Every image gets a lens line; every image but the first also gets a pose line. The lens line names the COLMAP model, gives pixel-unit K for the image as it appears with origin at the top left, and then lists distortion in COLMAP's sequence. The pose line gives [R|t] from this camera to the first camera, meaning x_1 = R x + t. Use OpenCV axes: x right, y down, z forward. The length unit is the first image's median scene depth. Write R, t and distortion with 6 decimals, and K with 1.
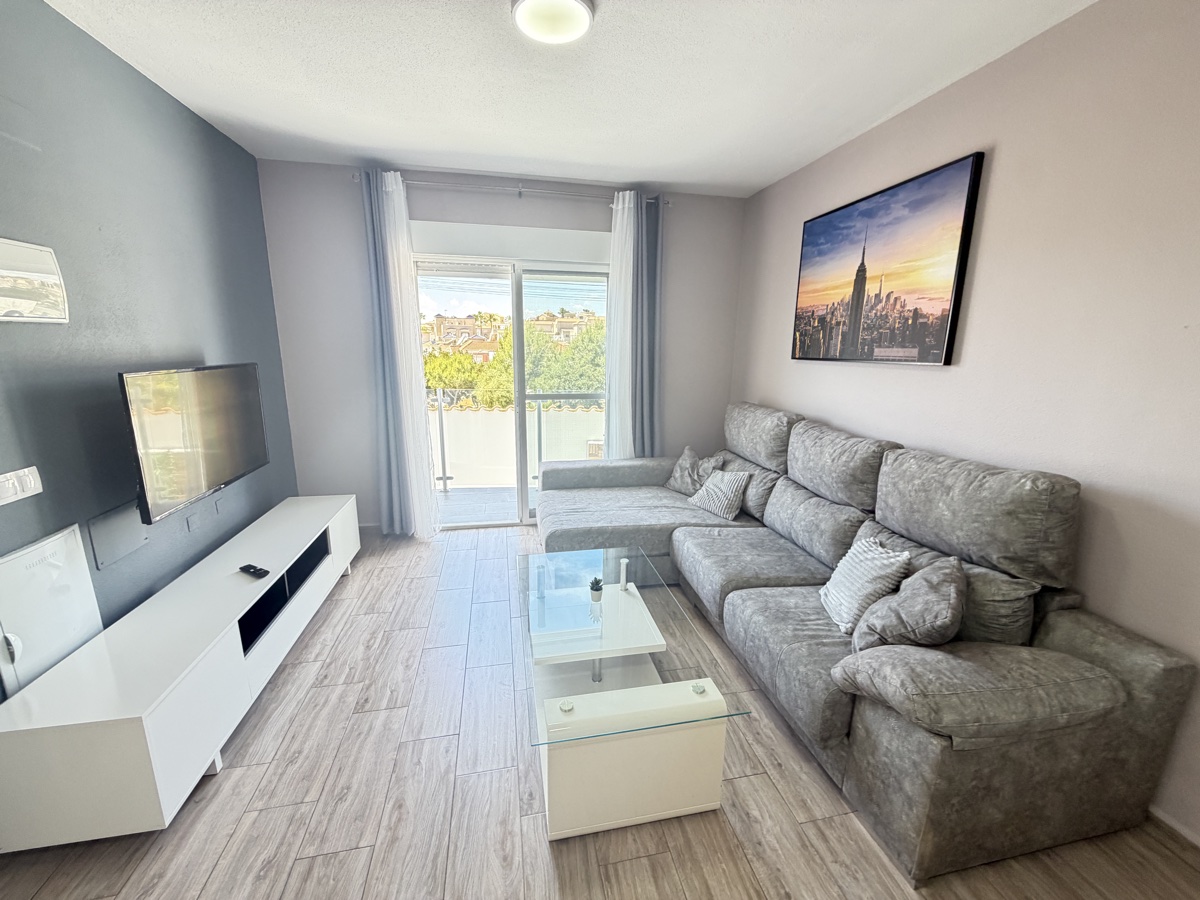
lens RADIAL K [[479.2, 0, 599.2], [0, 479.2, 447.3], [0, 0, 1]] dist [0.002169, -0.000587]
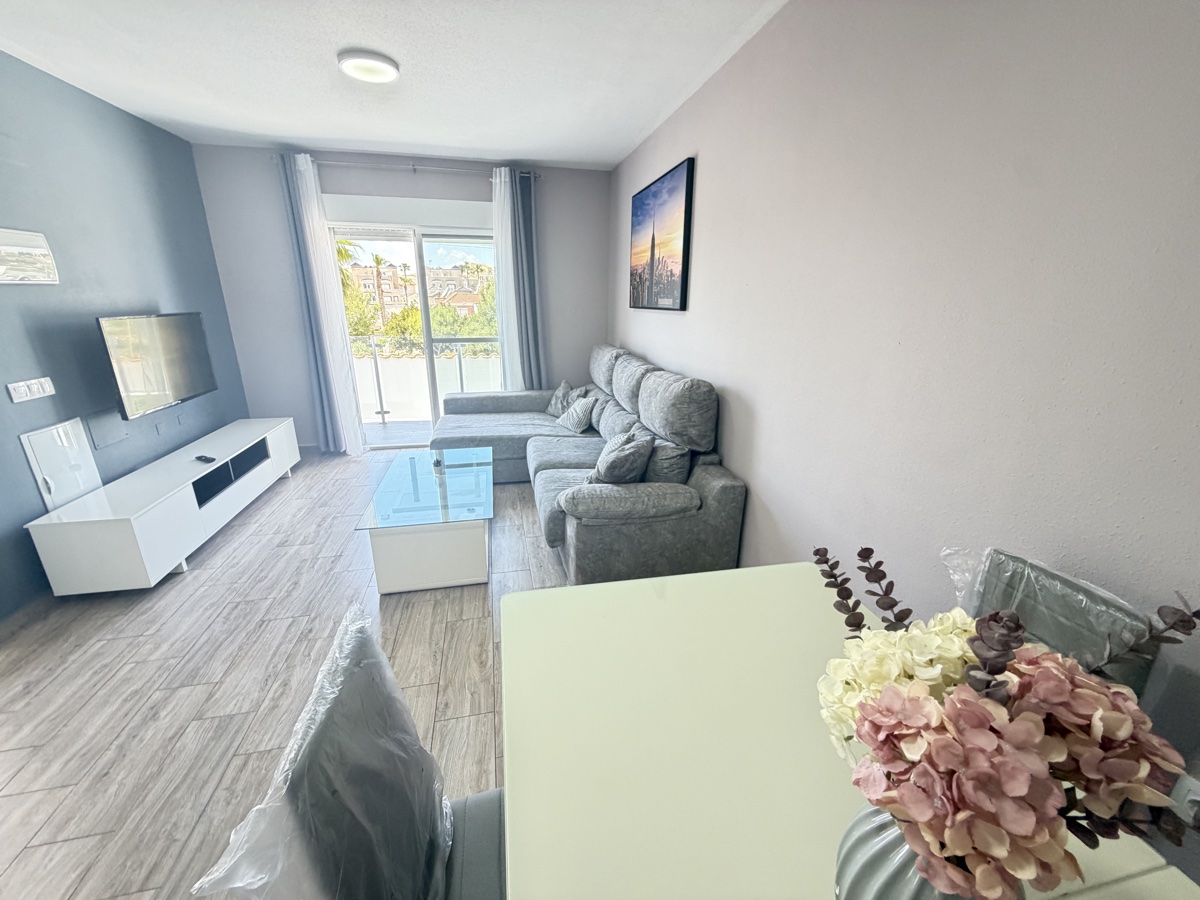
lens RADIAL K [[479.2, 0, 596.8], [0, 479.2, 446.9], [0, 0, 1]] dist [0.002169, -0.000587]
pose [[0.999922, -0.007162, 0.010264, 0.382464], [0.006175, 0.995633, 0.093150, 0.082610], [-0.010886, -0.093079, 0.995599, -0.384756]]
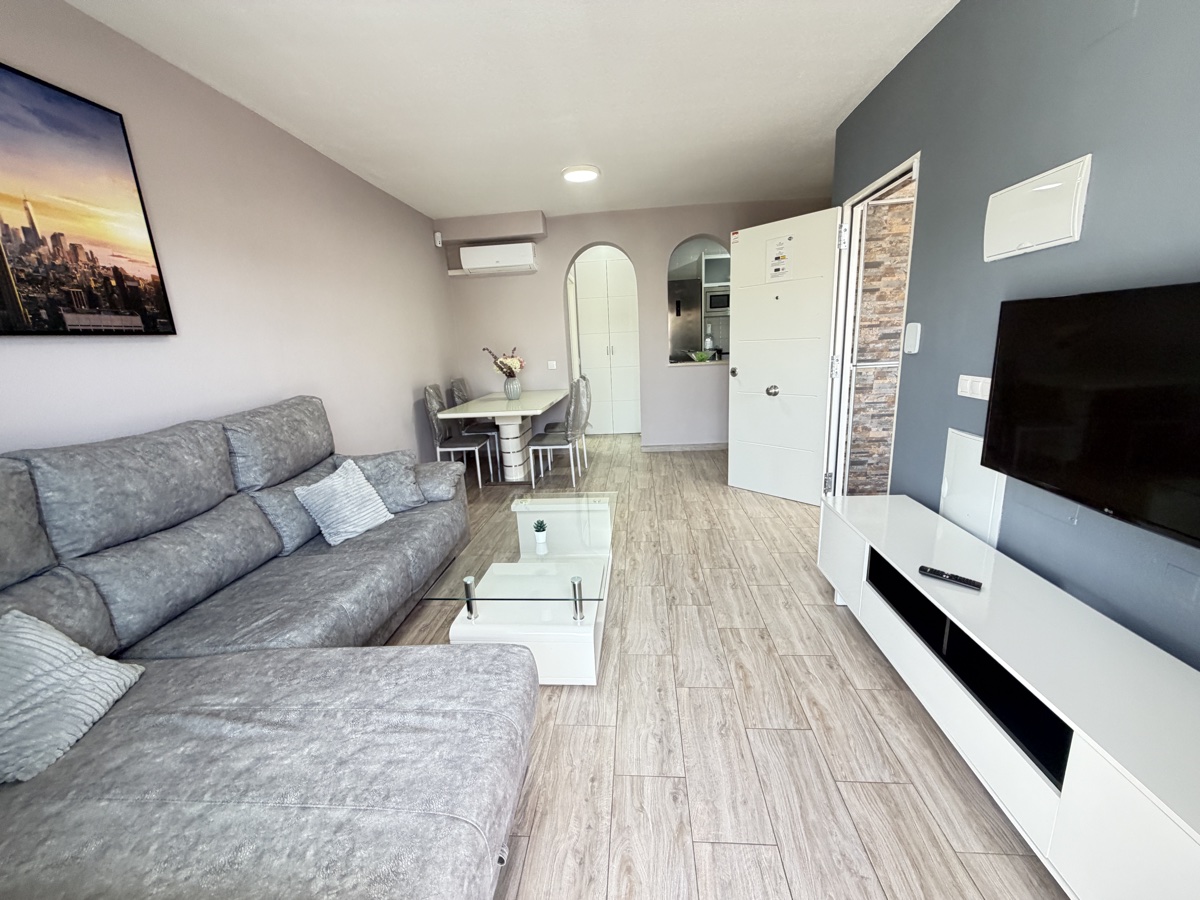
lens RADIAL K [[479.2, 0, 603.9], [0, 479.2, 446.9], [0, 0, 1]] dist [0.002169, -0.000587]
pose [[-0.960991, -0.026376, 0.275318, -0.345305], [0.093764, 0.905424, 0.414024, -0.243006], [-0.260199, 0.423689, -0.867631, 1.454281]]
